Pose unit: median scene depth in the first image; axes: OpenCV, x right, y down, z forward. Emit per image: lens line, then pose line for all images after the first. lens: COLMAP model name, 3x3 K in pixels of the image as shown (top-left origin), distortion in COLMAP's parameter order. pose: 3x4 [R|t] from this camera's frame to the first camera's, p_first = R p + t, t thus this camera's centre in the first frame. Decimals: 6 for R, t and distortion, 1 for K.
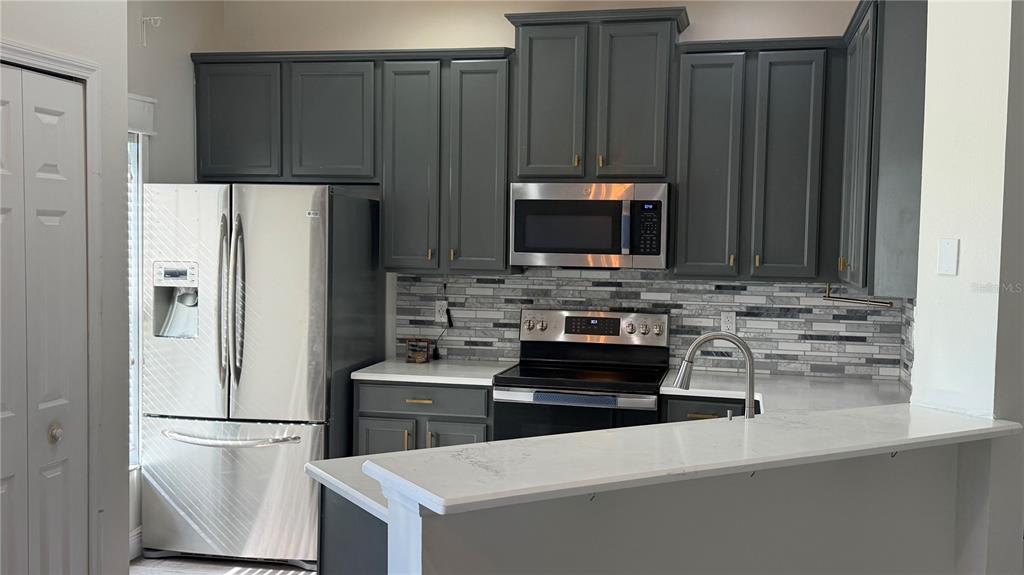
lens RADIAL K [[1015.1, 0, 512.4], [0, 1015.1, 289.3], [0, 0, 1]] dist [0.125975, 0.000000]
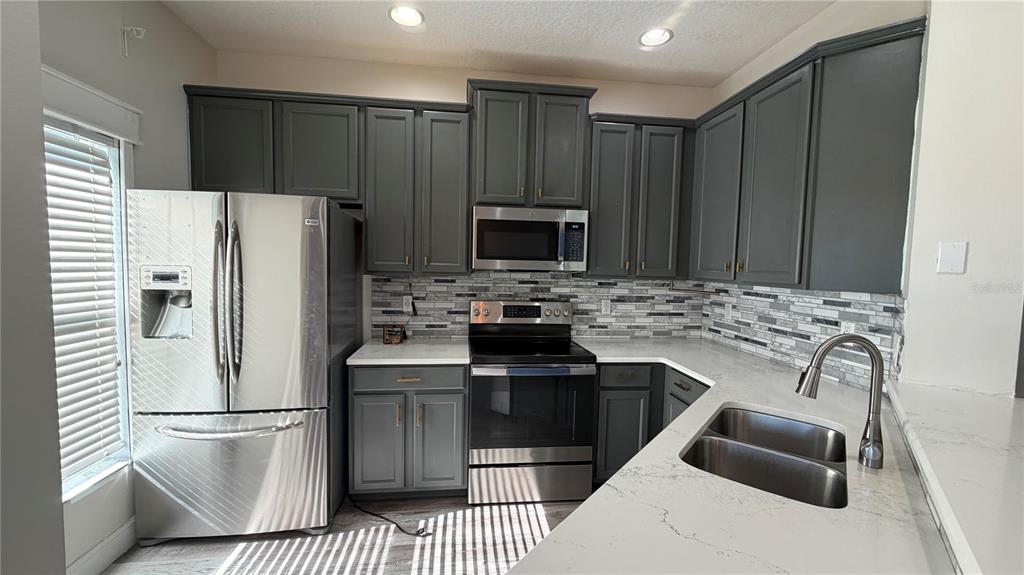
lens RADIAL K [[405.7, 0, 509.7], [0, 405.7, 288.5], [0, 0, 1]] dist [0.002386, 0.001977]
pose [[0.942077, -0.016241, 0.335003, -0.132561], [0.011620, 0.999808, 0.015795, -0.005919], [-0.335195, -0.010988, 0.942085, 0.477074]]
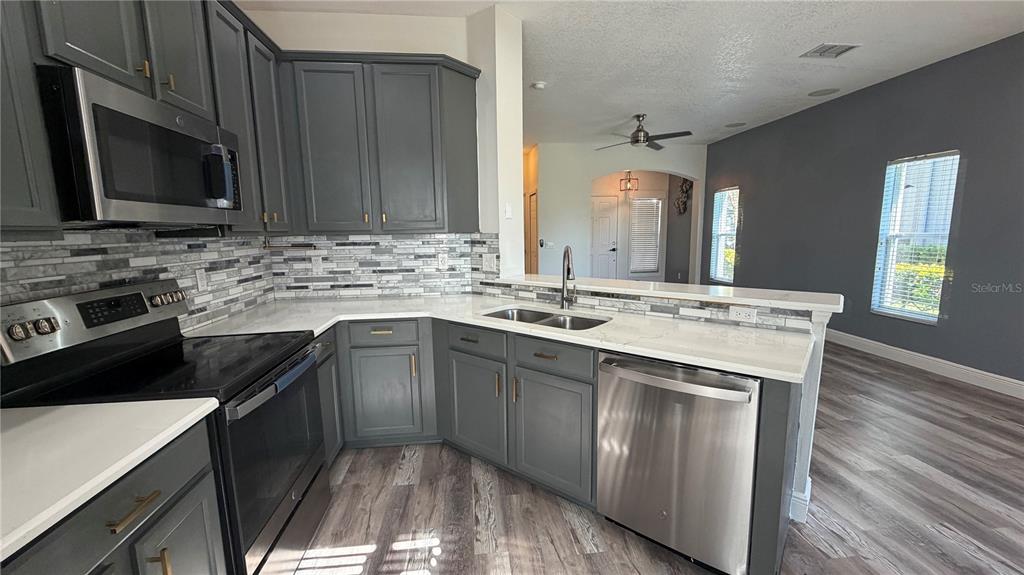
lens RADIAL K [[405.7, 0, 508.1], [0, 405.7, 287.9], [0, 0, 1]] dist [0.002386, 0.001977]
pose [[-0.326166, -0.144268, 0.934239, -0.290082], [0.062978, 0.982774, 0.173750, -0.011917], [-0.943212, 0.115508, -0.311462, 0.843502]]
